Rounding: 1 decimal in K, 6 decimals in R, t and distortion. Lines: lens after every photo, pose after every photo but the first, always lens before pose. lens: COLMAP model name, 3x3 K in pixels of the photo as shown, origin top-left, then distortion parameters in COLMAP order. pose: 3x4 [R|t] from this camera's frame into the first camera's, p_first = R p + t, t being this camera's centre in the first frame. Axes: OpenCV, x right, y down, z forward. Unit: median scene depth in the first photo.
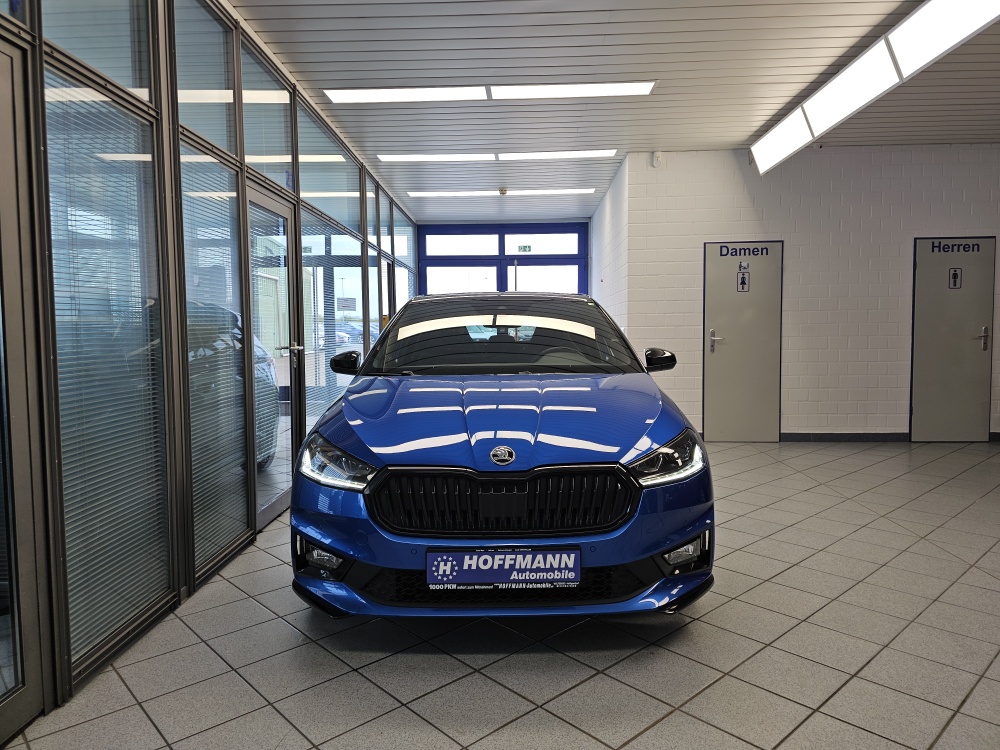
lens RADIAL K [[661.6, 0, 506.7], [0, 661.6, 365.7], [0, 0, 1]] dist [0.061018, -0.063092]
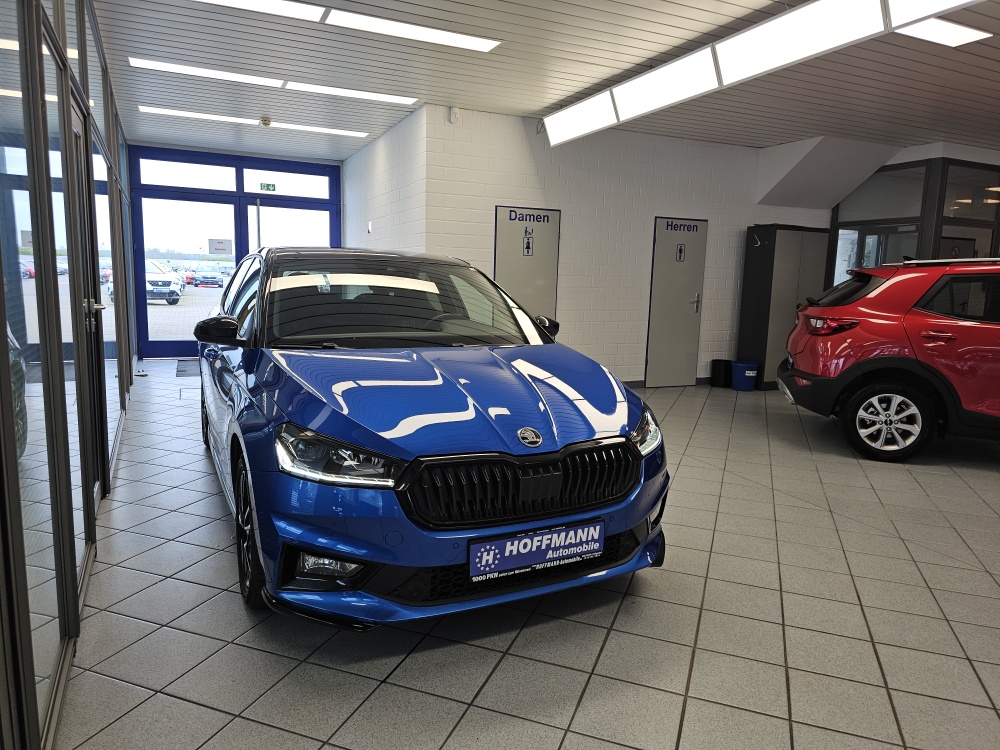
lens RADIAL K [[659.1, 0, 503.5], [0, 659.1, 371.8], [0, 0, 1]] dist [0.091065, -0.110096]
pose [[0.893084, -0.029367, 0.448931, -0.464877], [-0.010950, 0.996153, 0.086946, -0.045318], [-0.449757, -0.082566, 0.889326, 0.146940]]
